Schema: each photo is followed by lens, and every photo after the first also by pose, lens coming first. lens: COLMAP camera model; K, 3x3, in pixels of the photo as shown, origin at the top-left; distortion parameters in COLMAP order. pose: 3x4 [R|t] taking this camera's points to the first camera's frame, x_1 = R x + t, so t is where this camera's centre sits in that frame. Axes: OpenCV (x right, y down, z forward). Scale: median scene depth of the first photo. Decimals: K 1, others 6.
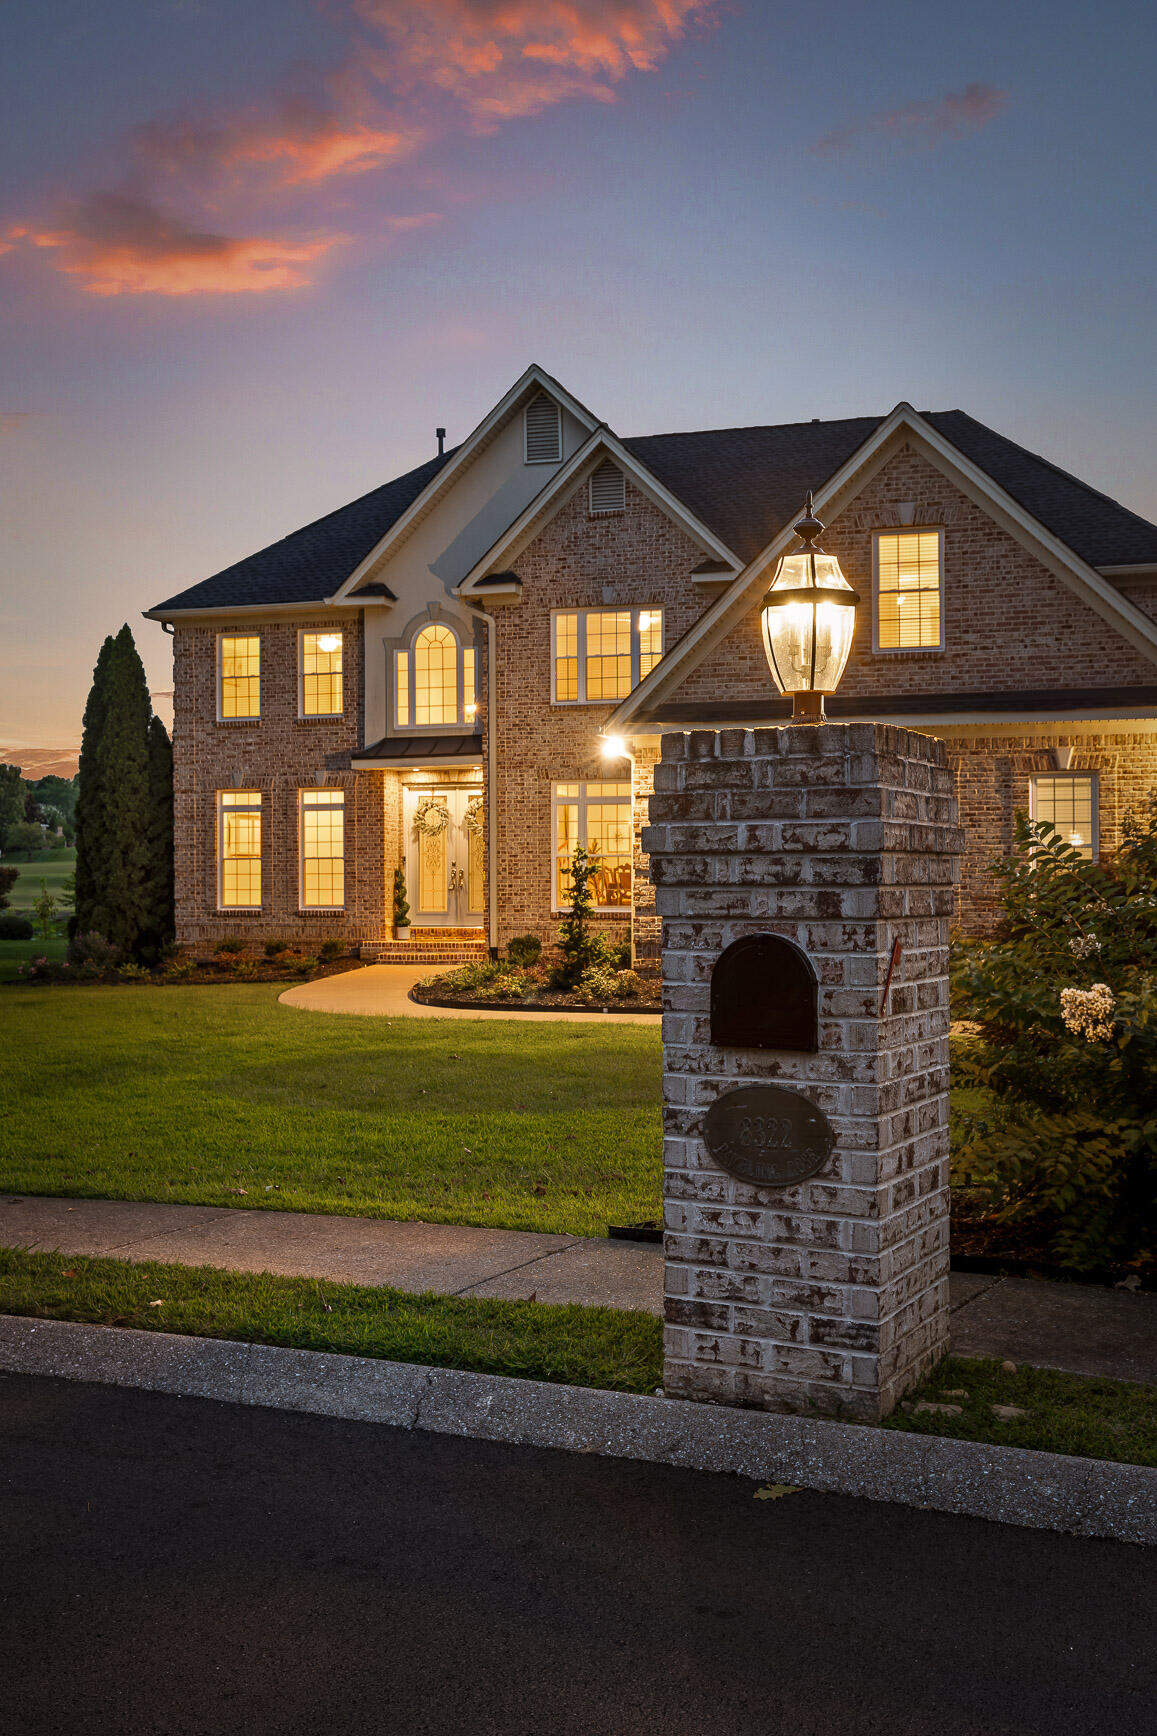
lens RADIAL K [[1711.2, 0, 578.5], [0, 1711.2, 868.0], [0, 0, 1]] dist [-0.008558, -0.001026]
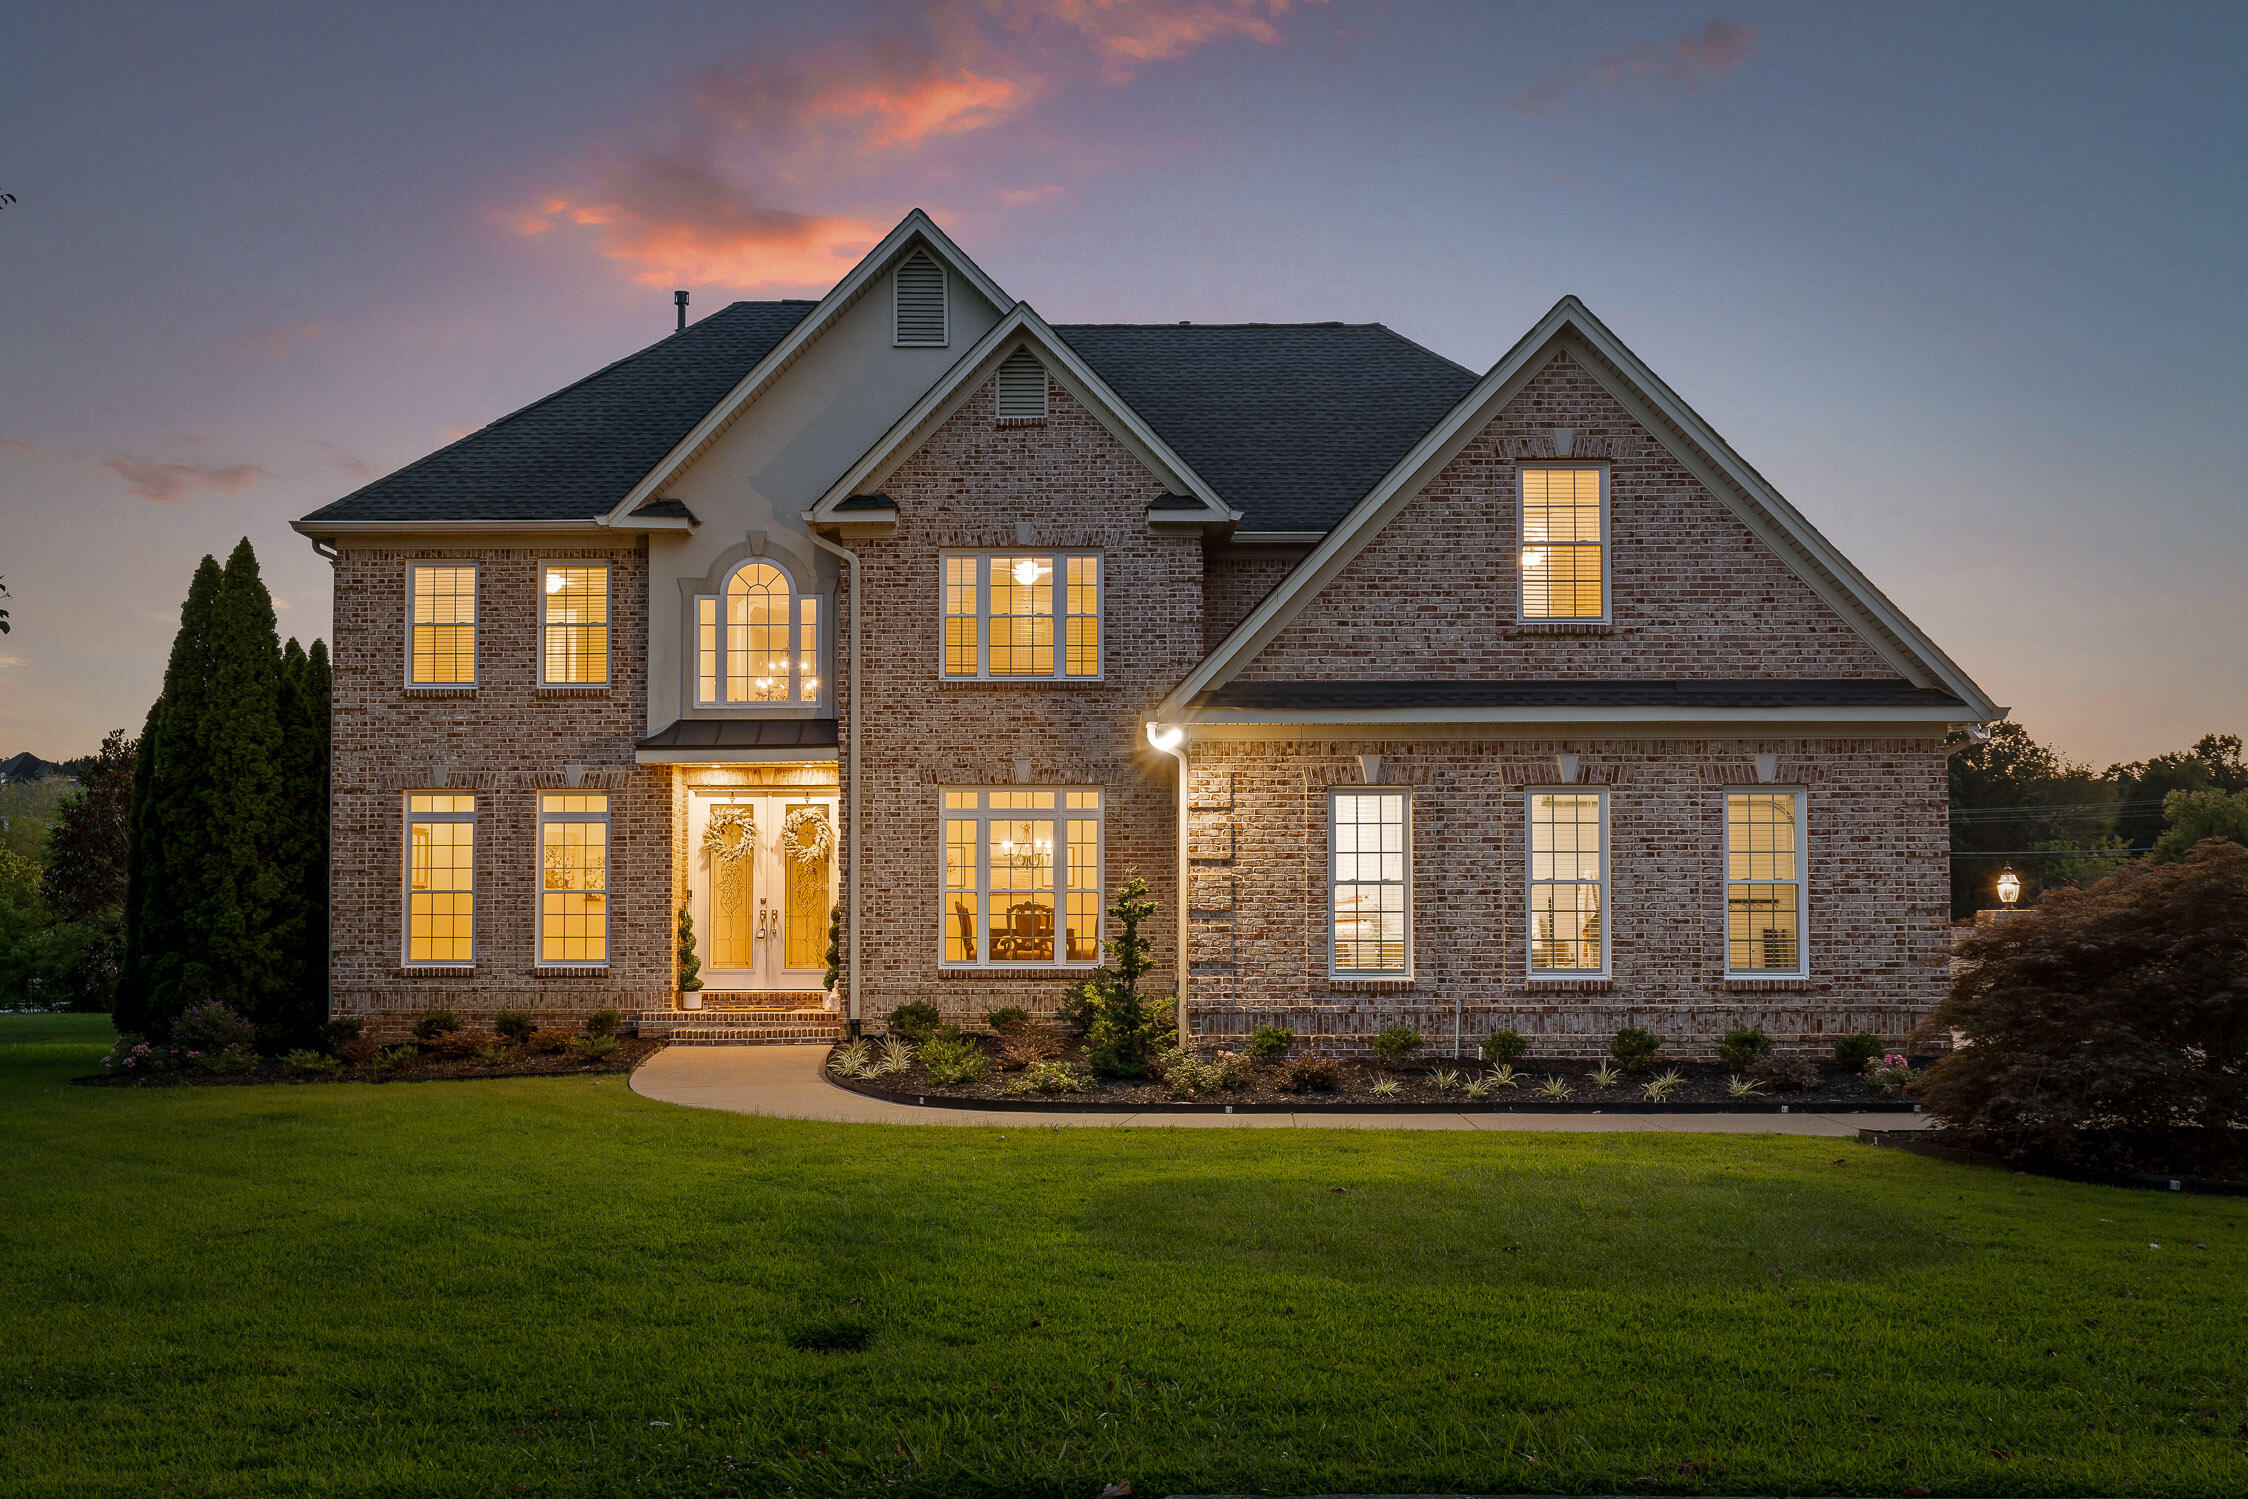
lens RADIAL K [[2185.3, 0, 1066.2], [0, 2185.3, 811.3], [0, 0, 1]] dist [0.004530, -0.002996]
pose [[0.958277, 0.017745, 0.285290, -0.215487], [-0.004804, 0.998930, -0.045998, 0.001493], [-0.285801, 0.042708, 0.957337, 0.103419]]
